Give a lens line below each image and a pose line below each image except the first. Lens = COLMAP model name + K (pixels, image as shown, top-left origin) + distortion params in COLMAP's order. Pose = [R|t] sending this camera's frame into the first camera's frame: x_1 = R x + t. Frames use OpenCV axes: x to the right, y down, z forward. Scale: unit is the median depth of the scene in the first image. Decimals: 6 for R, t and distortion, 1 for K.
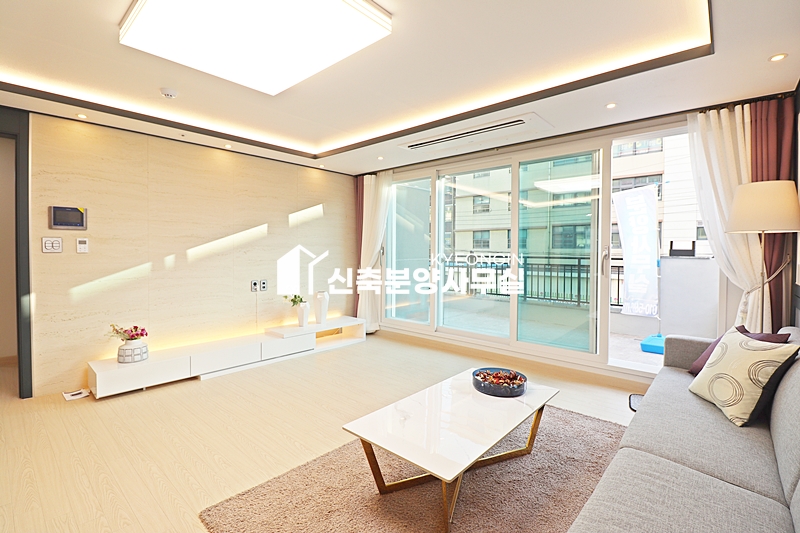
lens RADIAL K [[369.9, 0, 397.9], [0, 369.9, 251.1], [0, 0, 1]] dist [0.002025, 0.000137]
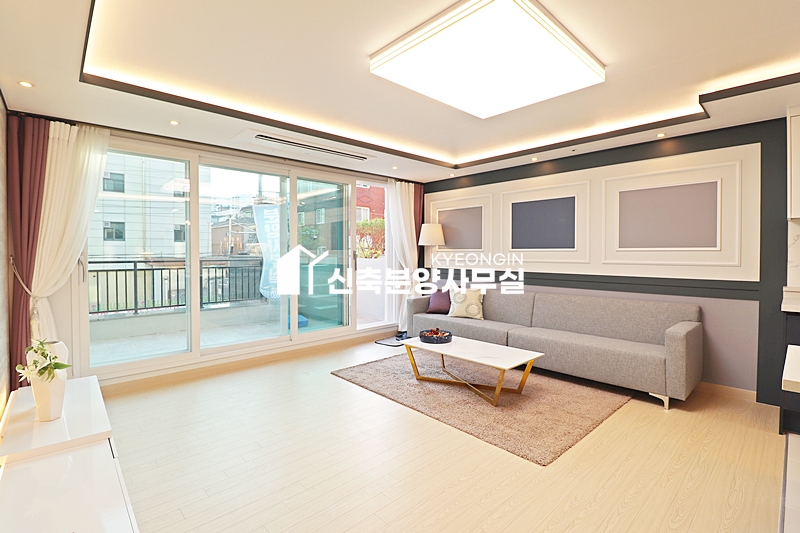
lens RADIAL K [[369.9, 0, 397.9], [0, 369.9, 251.1], [0, 0, 1]] dist [0.002025, 0.000137]
pose [[0.109127, -0.004713, 0.994017, -0.568700], [0.006404, 0.999971, 0.004038, -0.009561], [-0.994007, 0.005925, 0.109154, 0.420348]]
